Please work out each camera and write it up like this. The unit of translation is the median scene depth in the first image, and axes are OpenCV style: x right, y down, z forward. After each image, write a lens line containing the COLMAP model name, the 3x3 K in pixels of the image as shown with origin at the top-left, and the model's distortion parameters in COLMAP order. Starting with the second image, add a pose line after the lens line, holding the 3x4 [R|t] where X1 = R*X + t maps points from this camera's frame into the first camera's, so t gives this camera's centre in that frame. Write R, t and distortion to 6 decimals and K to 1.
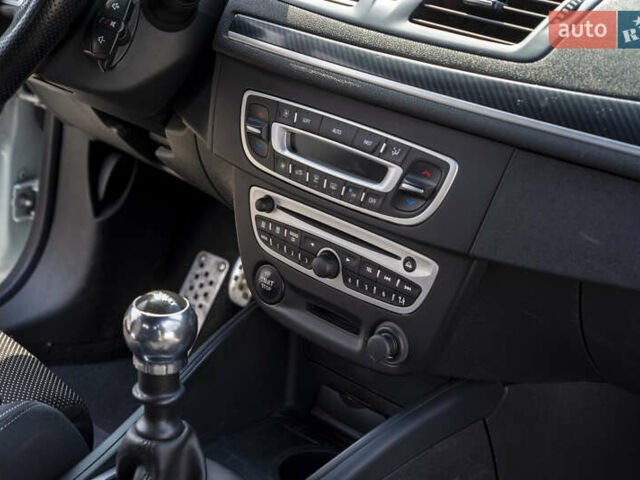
lens RADIAL K [[1182.7, 0, 320.0], [0, 1182.7, 240.0], [0, 0, 1]] dist [0.016347, -0.302758]
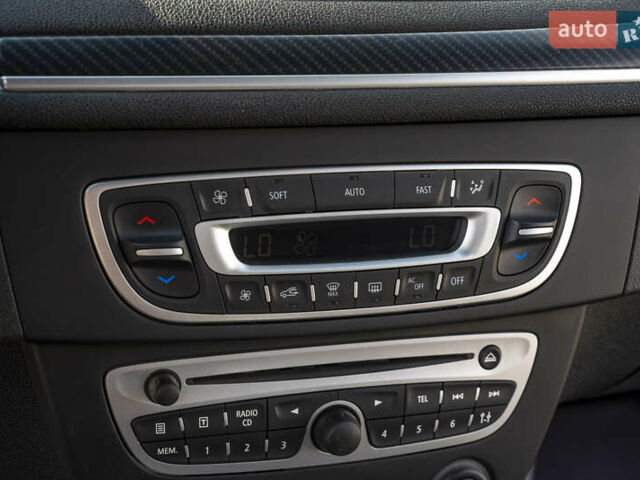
lens RADIAL K [[1182.7, 0, 320.0], [0, 1182.7, 240.0], [0, 0, 1]] dist [0.016347, -0.302758]
pose [[0.460869, -0.322801, 0.826680, -0.451446], [0.316057, 0.930129, 0.186996, -0.177929], [-0.829282, 0.175098, 0.530691, 0.723887]]
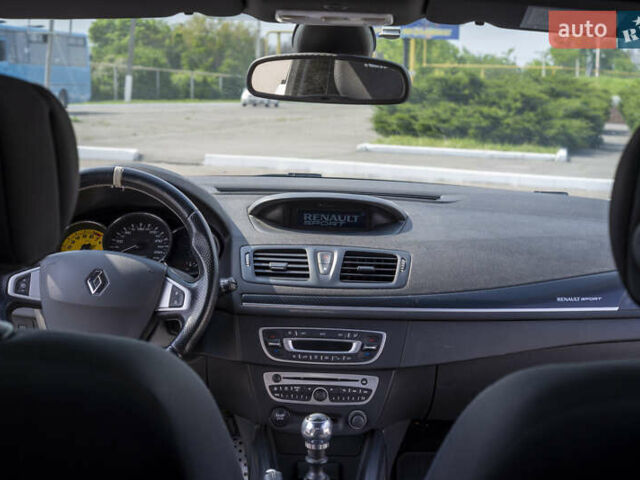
lens RADIAL K [[1182.7, 0, 320.0], [0, 1182.7, 240.0], [0, 0, 1]] dist [0.016347, -0.302758]
pose [[0.731547, -0.164493, 0.661650, -1.467624], [0.276331, 0.958712, -0.067177, -0.113369], [-0.623282, 0.231977, 0.746797, -0.744993]]
